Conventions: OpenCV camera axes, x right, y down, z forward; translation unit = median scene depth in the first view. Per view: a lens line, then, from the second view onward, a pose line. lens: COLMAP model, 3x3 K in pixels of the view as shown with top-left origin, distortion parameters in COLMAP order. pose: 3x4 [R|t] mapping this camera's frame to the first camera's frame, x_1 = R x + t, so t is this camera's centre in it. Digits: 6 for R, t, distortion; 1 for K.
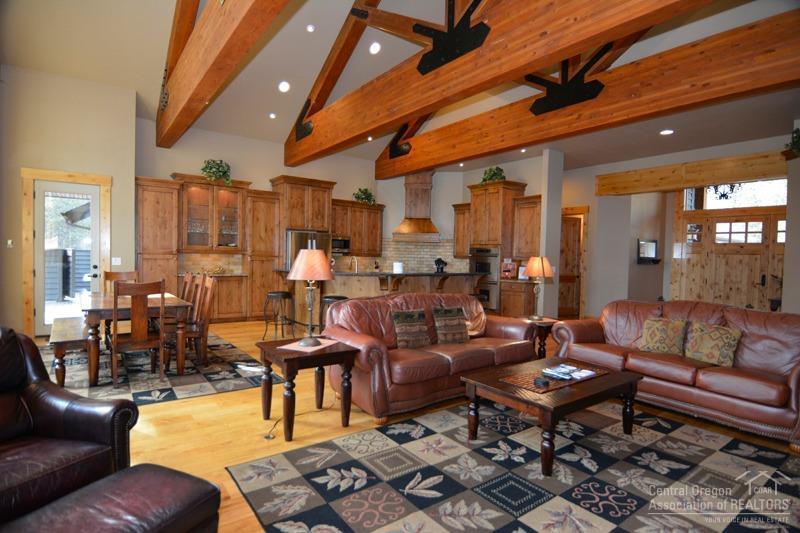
lens RADIAL K [[421.9, 0, 398.2], [0, 421.9, 268.3], [0, 0, 1]] dist [0.004798, -0.018493]
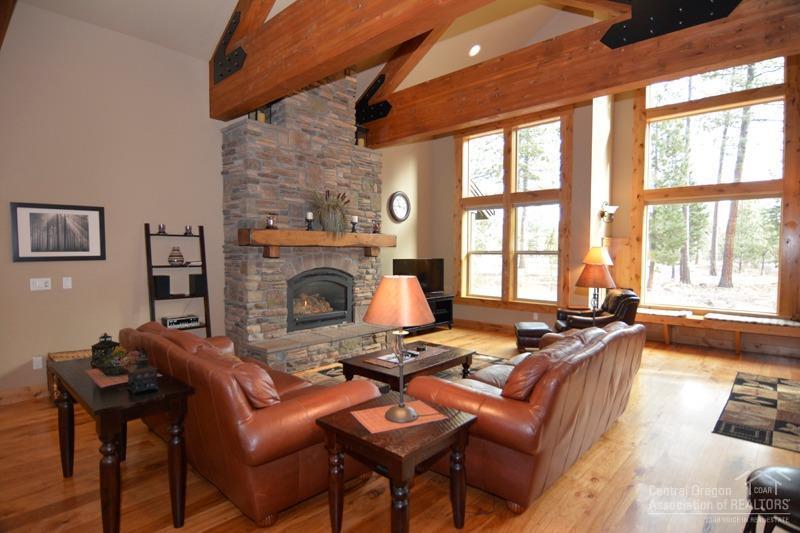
lens RADIAL K [[421.9, 0, 398.2], [0, 421.9, 268.3], [0, 0, 1]] dist [0.004798, -0.018493]
pose [[-0.984295, -0.019021, -0.175504, 0.246885], [-0.030874, 0.997404, 0.065054, -0.038343], [0.173811, 0.069451, -0.982327, 0.871395]]
